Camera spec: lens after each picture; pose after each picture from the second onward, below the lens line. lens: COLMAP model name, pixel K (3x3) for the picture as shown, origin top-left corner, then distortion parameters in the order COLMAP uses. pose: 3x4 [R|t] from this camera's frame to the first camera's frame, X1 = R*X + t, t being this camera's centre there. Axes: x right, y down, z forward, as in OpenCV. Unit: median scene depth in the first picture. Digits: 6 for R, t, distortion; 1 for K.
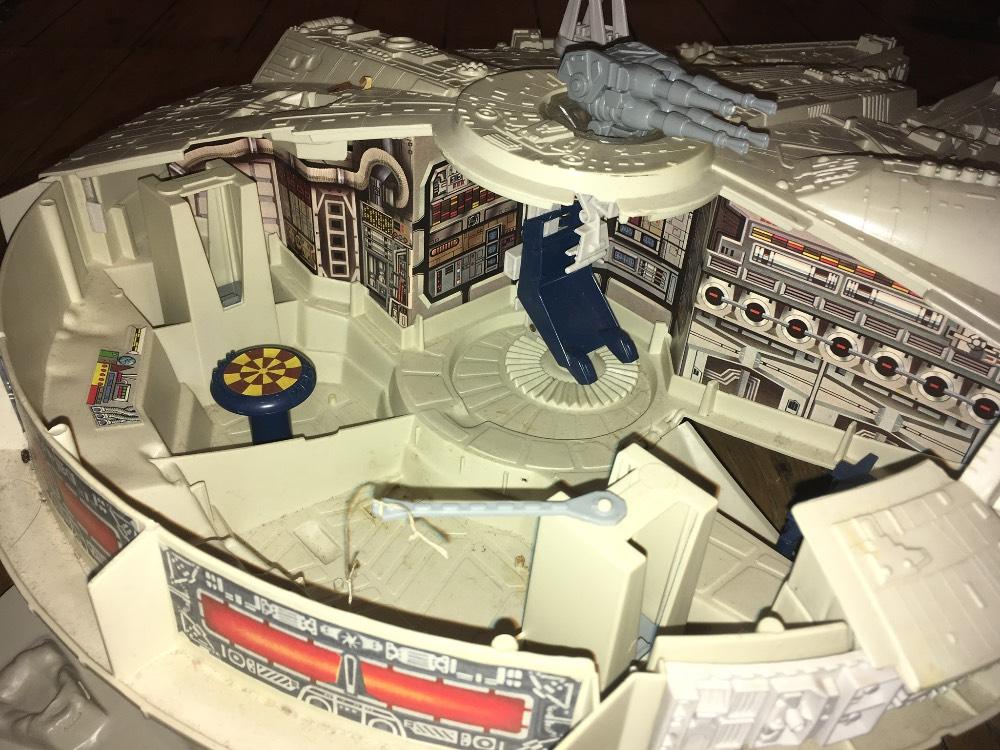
lens RADIAL K [[863.7, 0, 497.1], [0, 863.7, 369.2], [0, 0, 1]] dist [0.077990, -0.131747]
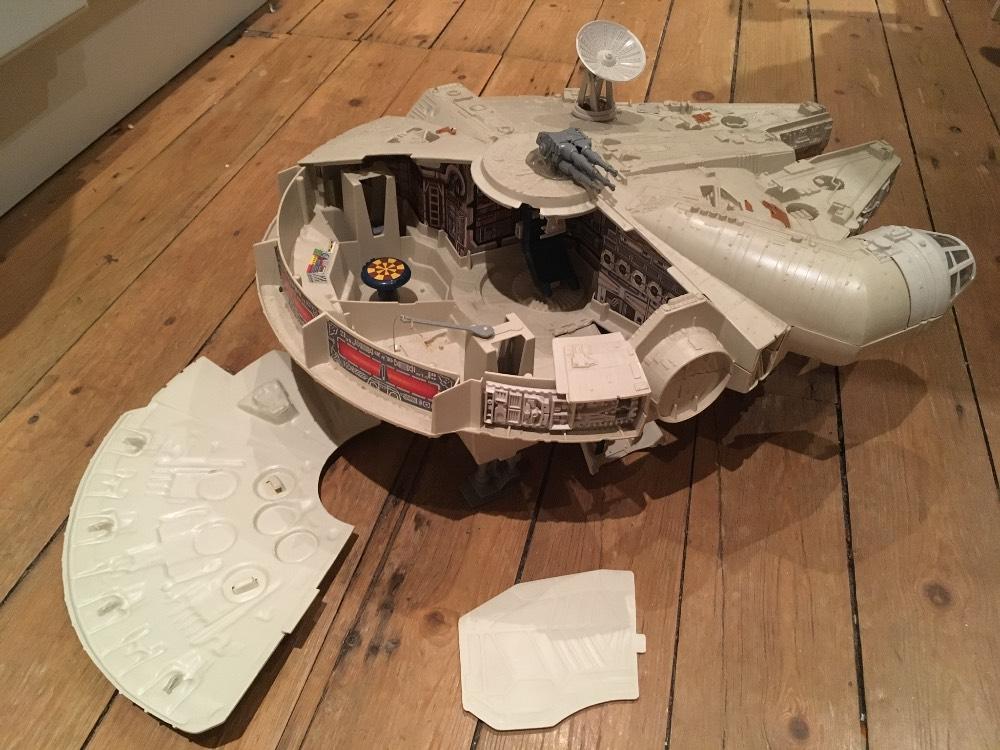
lens RADIAL K [[859.9, 0, 492.4], [0, 859.9, 377.0], [0, 0, 1]] dist [0.068714, -0.114666]
pose [[0.967248, 0.148947, -0.205539, 0.424935], [-0.133040, 0.987085, 0.089234, 0.038280], [0.216176, -0.058966, 0.974572, -0.935096]]
